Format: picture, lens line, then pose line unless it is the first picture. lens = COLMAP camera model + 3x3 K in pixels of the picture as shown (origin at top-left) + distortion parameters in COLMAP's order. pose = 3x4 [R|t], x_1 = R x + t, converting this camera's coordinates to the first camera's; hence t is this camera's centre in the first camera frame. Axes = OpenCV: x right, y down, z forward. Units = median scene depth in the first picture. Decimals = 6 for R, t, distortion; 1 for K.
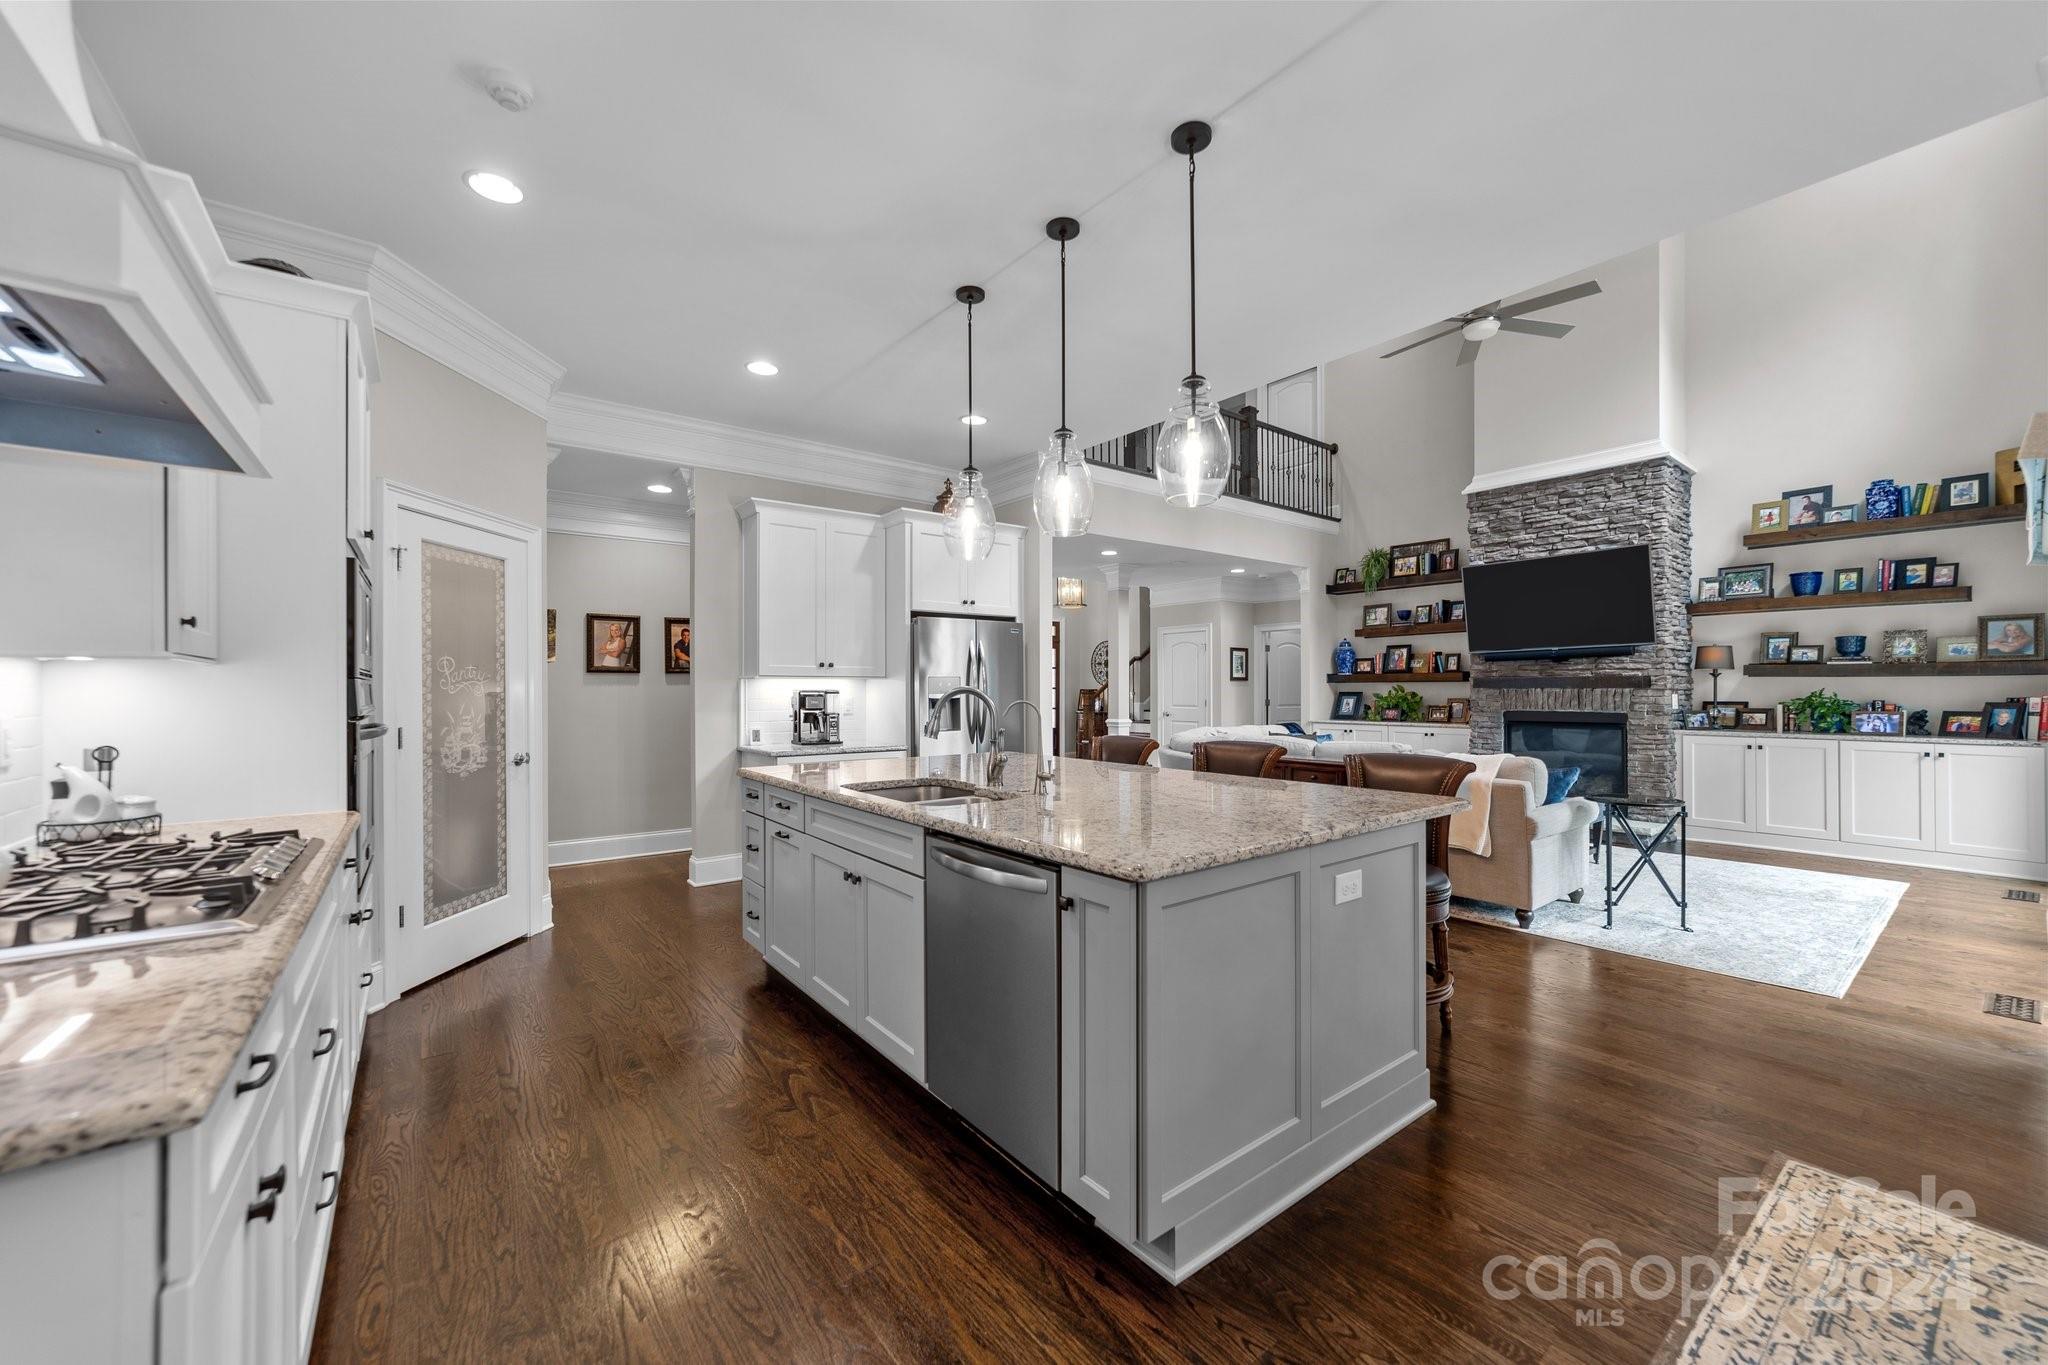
lens RADIAL K [[786.0, 0, 1013.9], [0, 786.0, 683.4], [0, 0, 1]] dist [-0.019541, 0.008151]
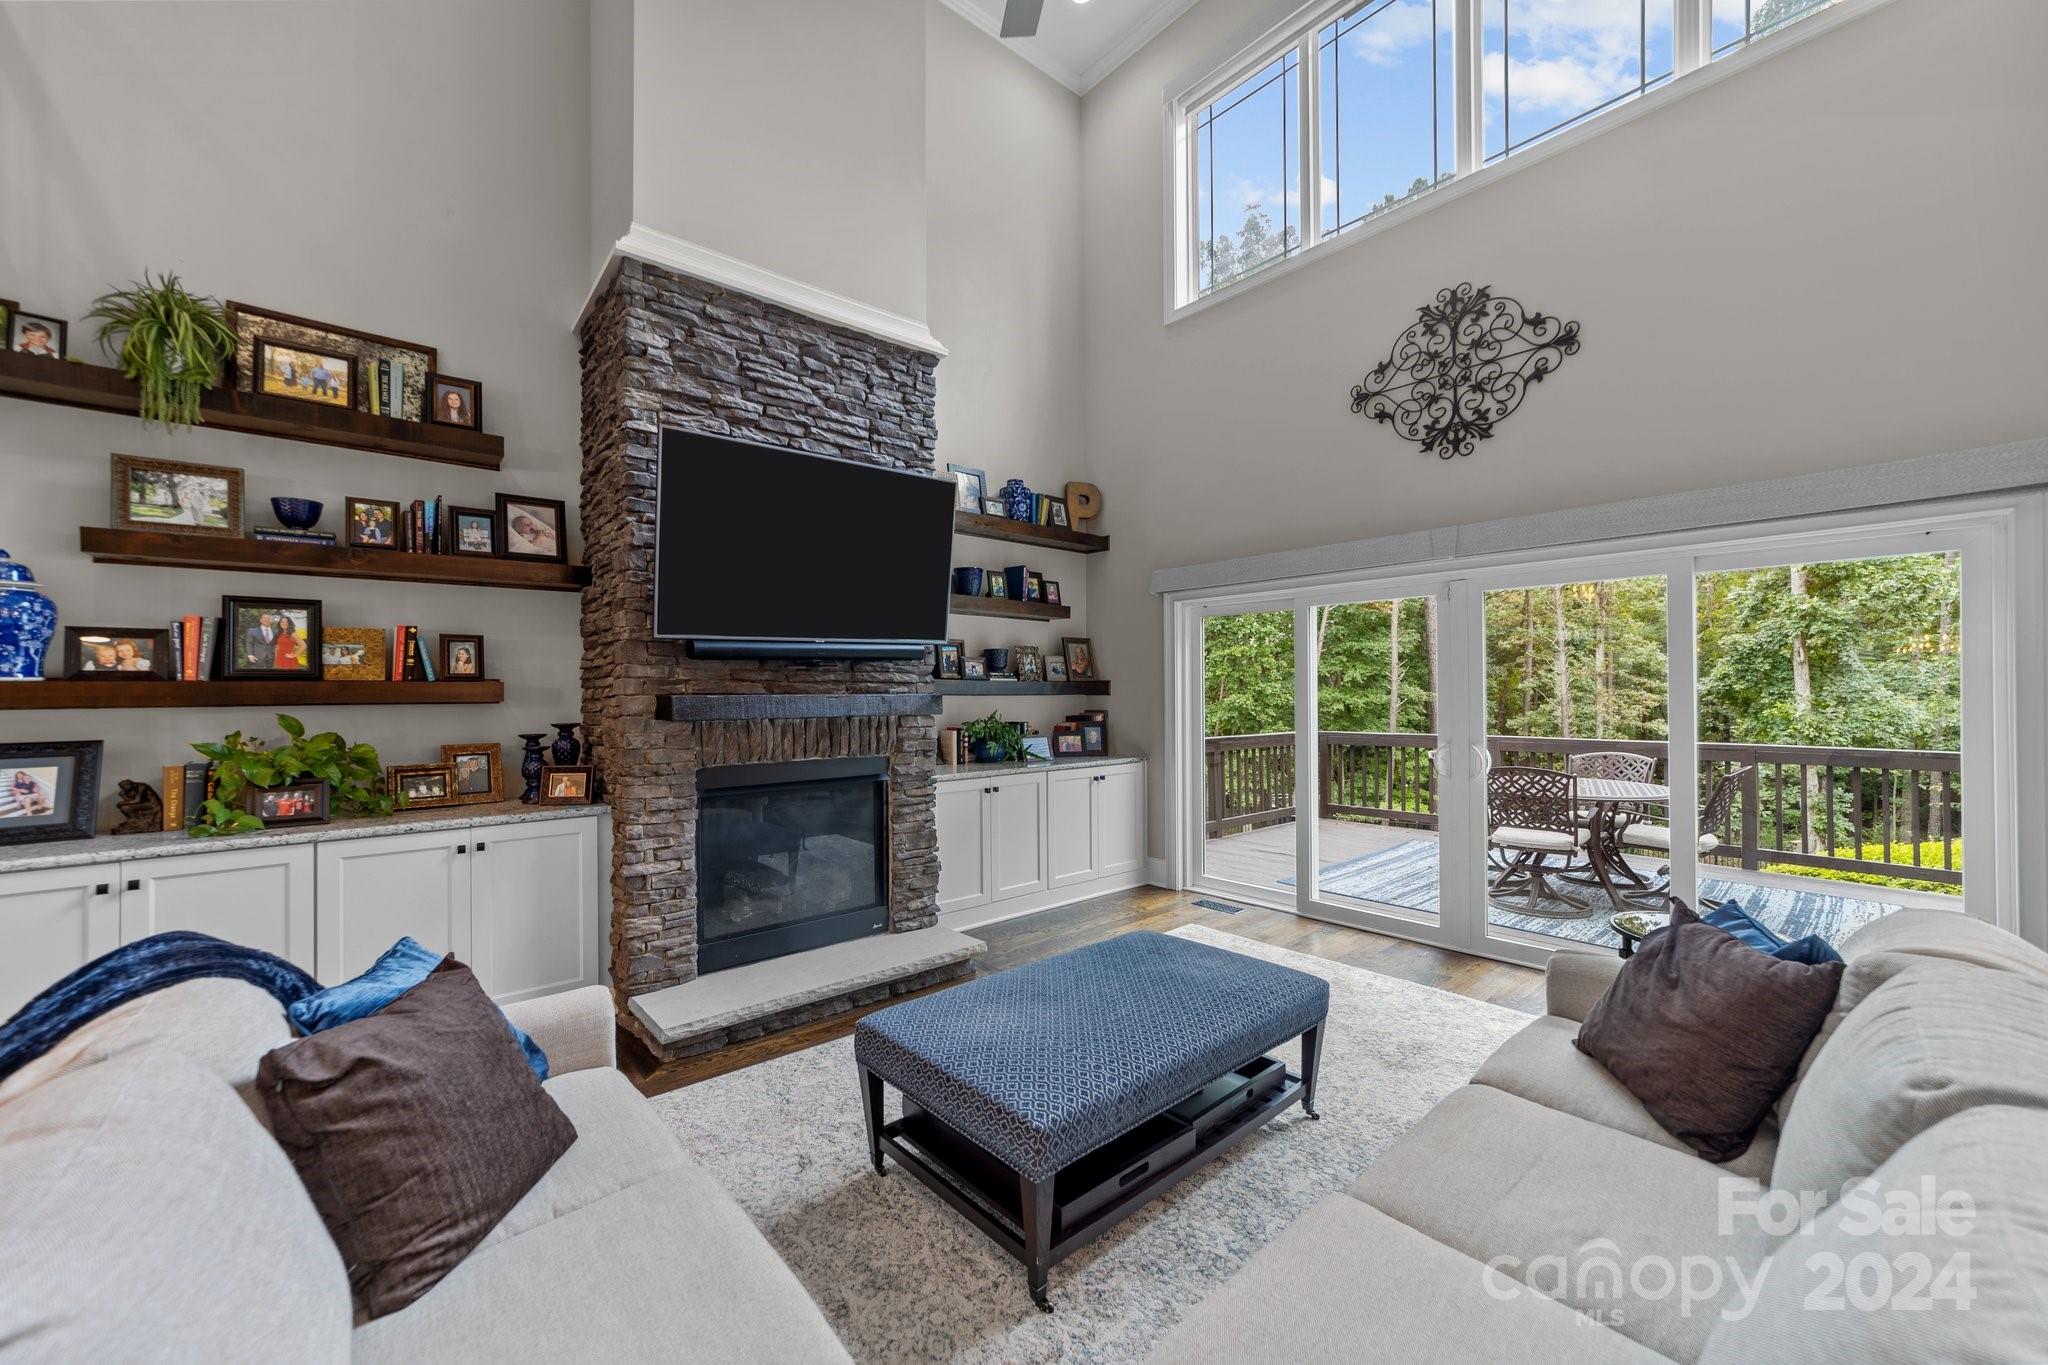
lens RADIAL K [[786.0, 0, 1022.0], [0, 786.0, 685.9], [0, 0, 1]] dist [-0.019541, 0.008151]
pose [[-0.065300, 0.008493, 0.997830, 0.192895], [-0.001428, 0.999962, -0.008604, -0.011832], [-0.997865, -0.001987, -0.065285, 1.015157]]
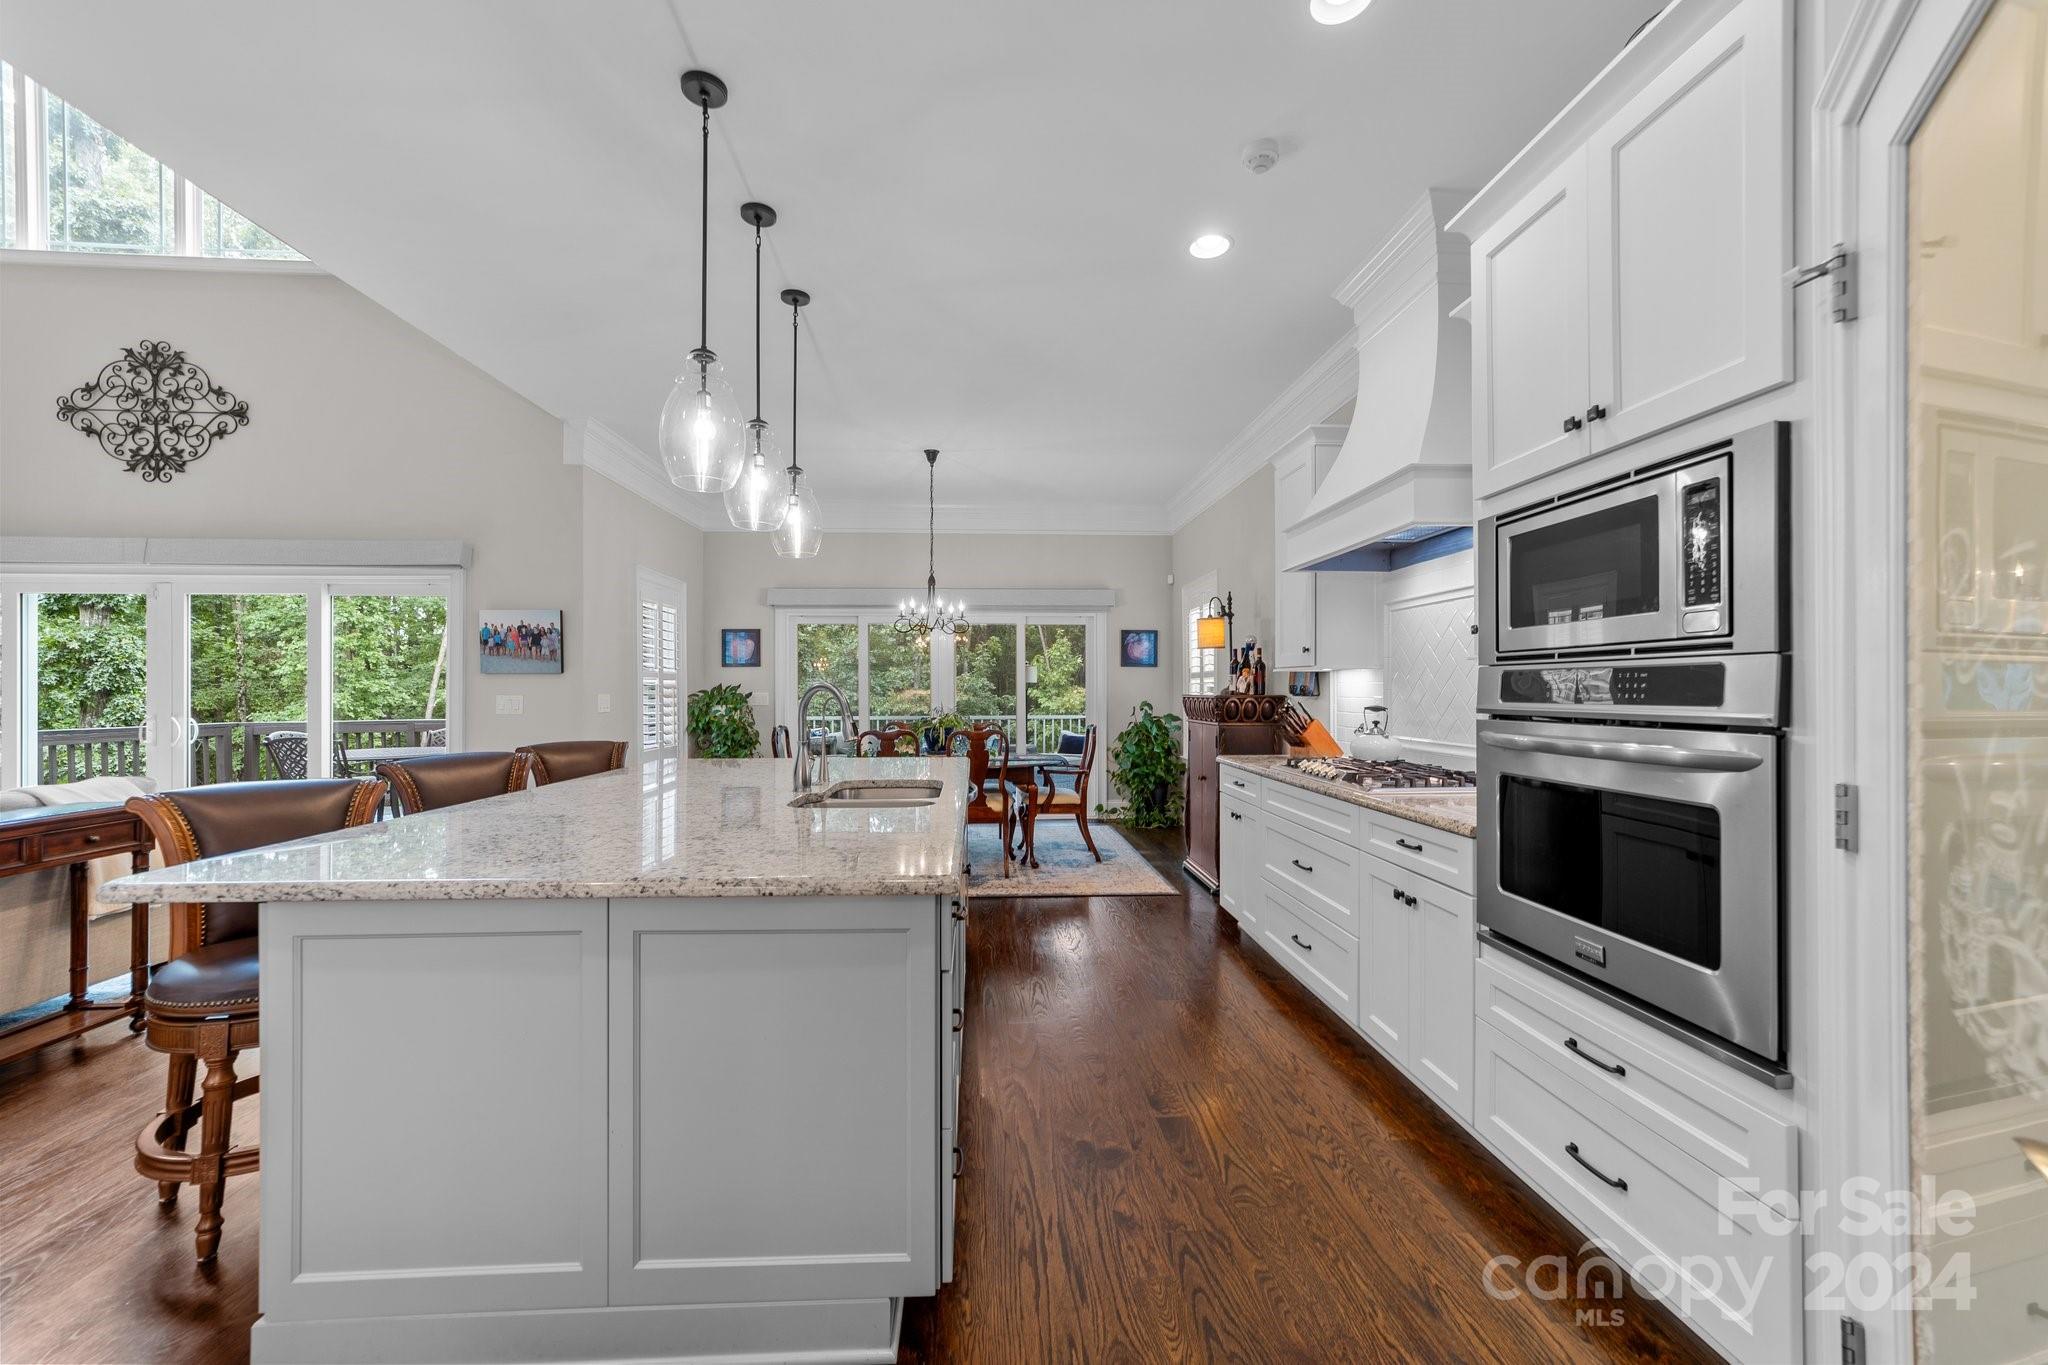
lens RADIAL K [[786.0, 0, 1024.1], [0, 786.0, 689.7], [0, 0, 1]] dist [-0.019541, 0.008151]
pose [[-0.836444, 0.004159, 0.548037, -0.360096], [0.000815, 0.999980, -0.006345, 0.009189], [-0.548052, -0.004860, -0.836430, 0.787003]]
